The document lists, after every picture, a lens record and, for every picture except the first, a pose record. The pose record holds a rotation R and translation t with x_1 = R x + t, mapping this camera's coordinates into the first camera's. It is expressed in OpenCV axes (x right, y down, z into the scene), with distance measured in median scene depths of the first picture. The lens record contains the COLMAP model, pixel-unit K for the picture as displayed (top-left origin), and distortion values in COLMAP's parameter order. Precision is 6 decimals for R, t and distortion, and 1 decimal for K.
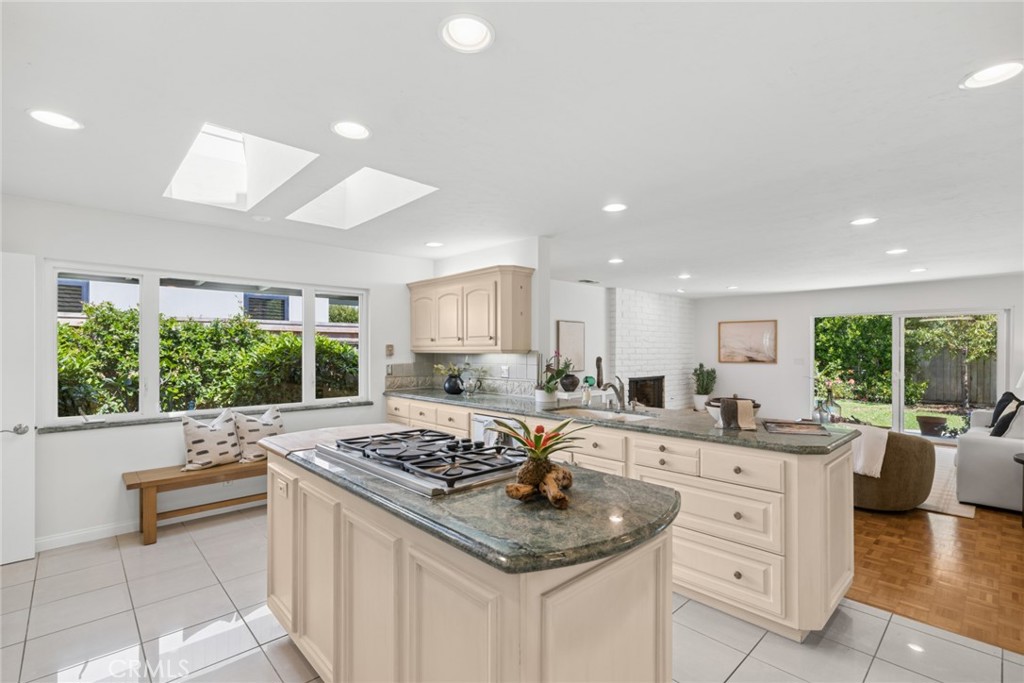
lens RADIAL K [[468.8, 0, 513.1], [0, 468.8, 351.8], [0, 0, 1]] dist [-0.002230, 0.001509]
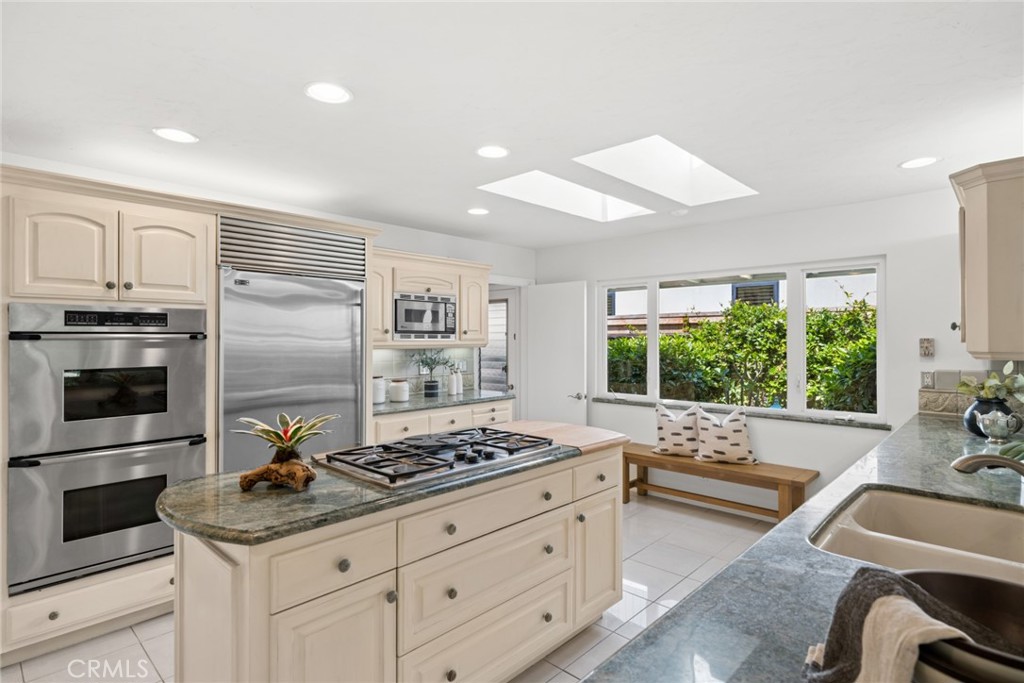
lens RADIAL K [[512.2, 0, 502.7], [0, 512.2, 335.1], [0, 0, 1]] dist [-0.009424, 0.000818]
pose [[0.038918, -0.007573, -0.999214, 0.330473], [-0.003948, 0.999962, -0.007732, -0.010566], [0.999235, 0.004246, 0.038886, 0.372277]]
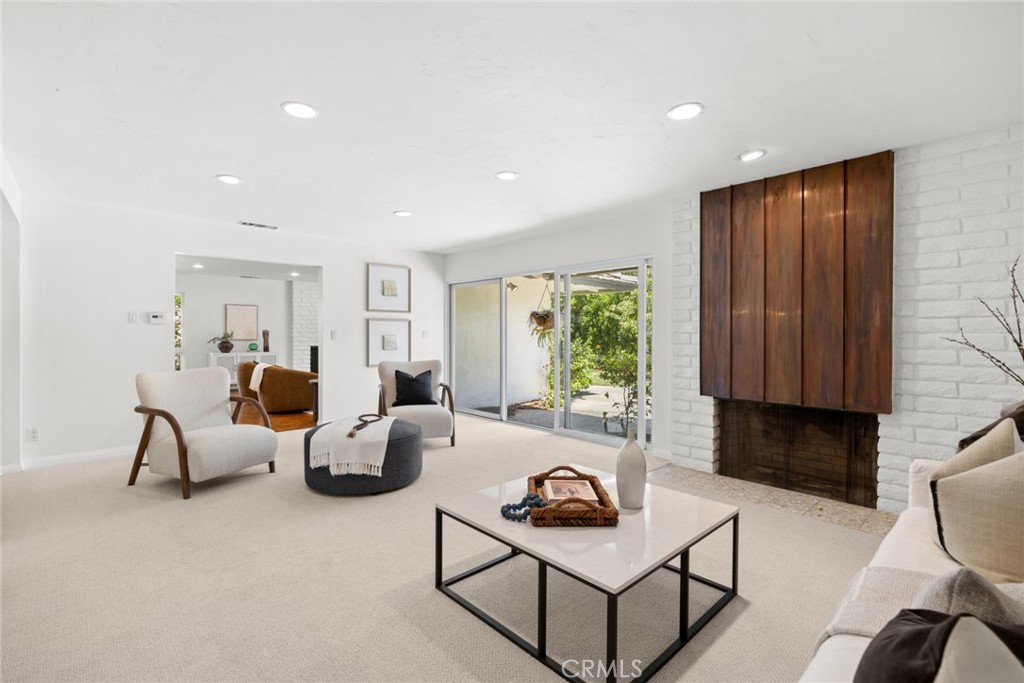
lens RADIAL K [[468.8, 0, 513.2], [0, 468.8, 343.2], [0, 0, 1]] dist [-0.002230, 0.001509]
pose [[0.999918, 0.002384, -0.012586, 1.196327], [-0.002189, 0.999877, 0.015527, 0.034328], [0.012622, -0.015498, 0.999800, -0.515888]]
